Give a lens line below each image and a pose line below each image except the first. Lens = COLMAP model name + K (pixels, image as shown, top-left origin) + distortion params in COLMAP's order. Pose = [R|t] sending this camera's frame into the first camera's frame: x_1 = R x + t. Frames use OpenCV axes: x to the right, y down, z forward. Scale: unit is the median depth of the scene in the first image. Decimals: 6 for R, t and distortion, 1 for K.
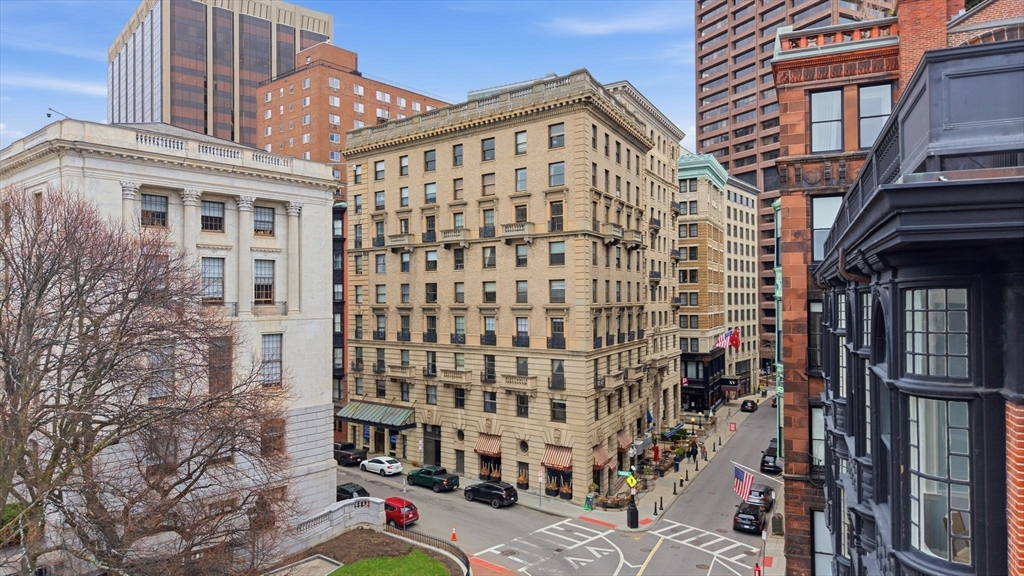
lens RADIAL K [[668.8, 0, 485.1], [0, 668.8, 294.4], [0, 0, 1]] dist [0.033580, -0.016124]
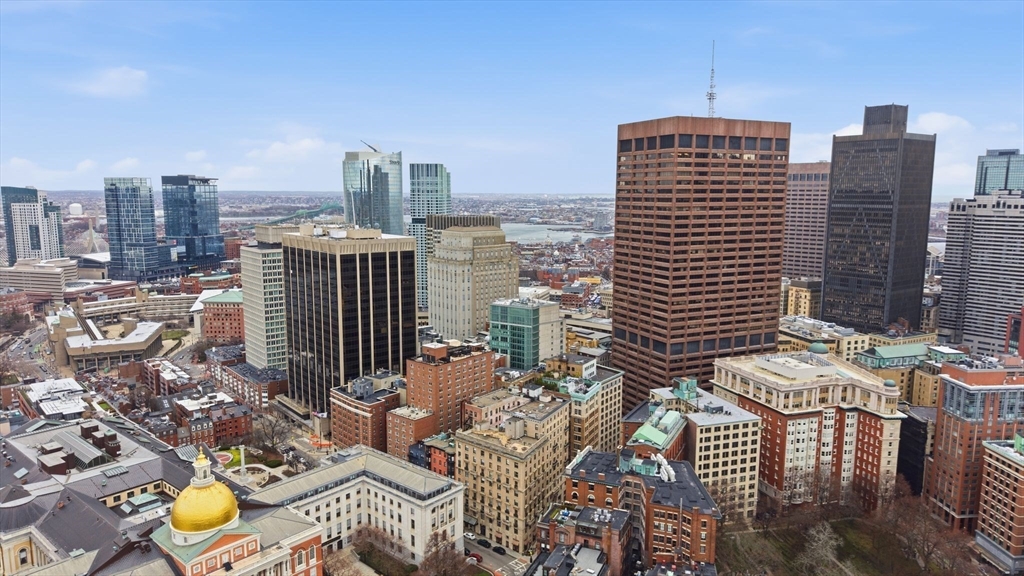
lens RADIAL K [[668.8, 0, 492.3], [0, 668.8, 298.1], [0, 0, 1]] dist [0.033580, -0.016124]
pose [[0.999955, 0.008963, -0.003157, -0.031561], [-0.008312, 0.985981, 0.166649, -1.791544], [0.004606, -0.166615, 0.986011, -2.614960]]
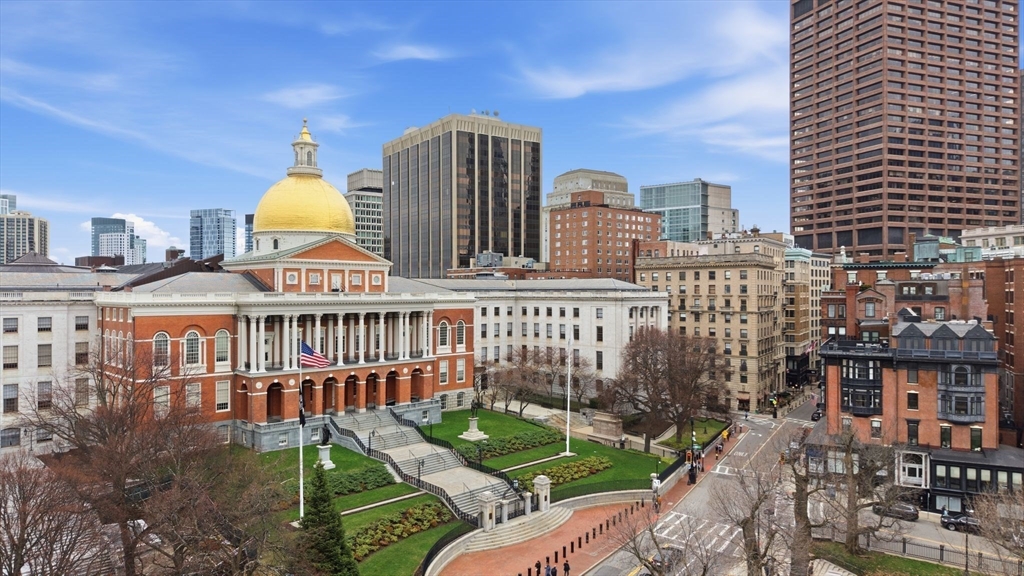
lens RADIAL K [[668.8, 0, 501.3], [0, 668.8, 297.6], [0, 0, 1]] dist [0.033580, -0.016124]
pose [[0.996239, 0.004251, -0.086544, -0.593753], [-0.003057, 0.999898, 0.013919, -0.174054], [0.086594, -0.013602, 0.996151, -1.662224]]
